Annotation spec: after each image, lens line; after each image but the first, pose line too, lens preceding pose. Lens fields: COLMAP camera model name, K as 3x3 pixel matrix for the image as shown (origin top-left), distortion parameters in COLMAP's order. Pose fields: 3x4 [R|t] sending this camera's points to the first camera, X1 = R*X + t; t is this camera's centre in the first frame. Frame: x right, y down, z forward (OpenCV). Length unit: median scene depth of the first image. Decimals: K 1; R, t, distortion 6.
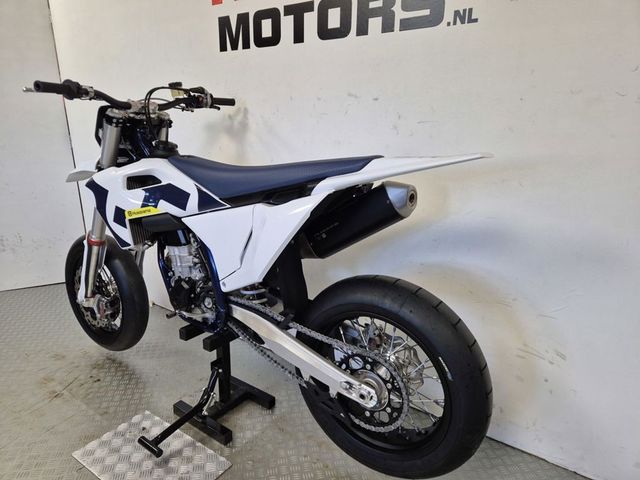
lens RADIAL K [[436.6, 0, 320.0], [0, 436.6, 240.0], [0, 0, 1]] dist [0.018586, -0.003137]
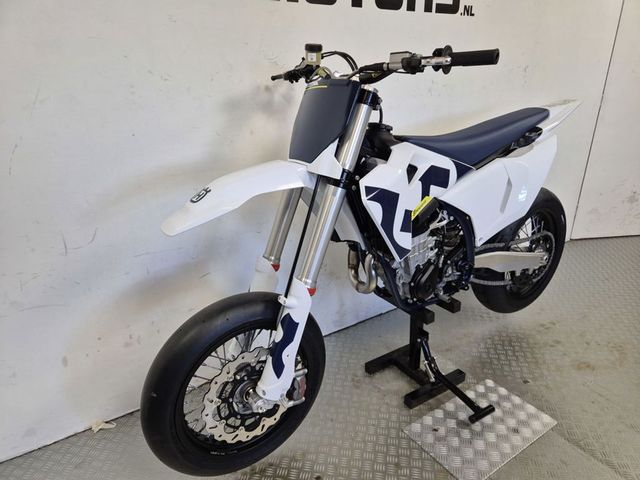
lens RADIAL K [[436.6, 0, 320.0], [0, 436.6, 240.0], [0, 0, 1]] dist [0.018586, -0.003137]
pose [[0.367240, -0.344688, 0.863901, -1.181675], [0.260166, 0.929793, 0.260383, -0.262683], [-0.893000, 0.129135, 0.431133, 0.775666]]
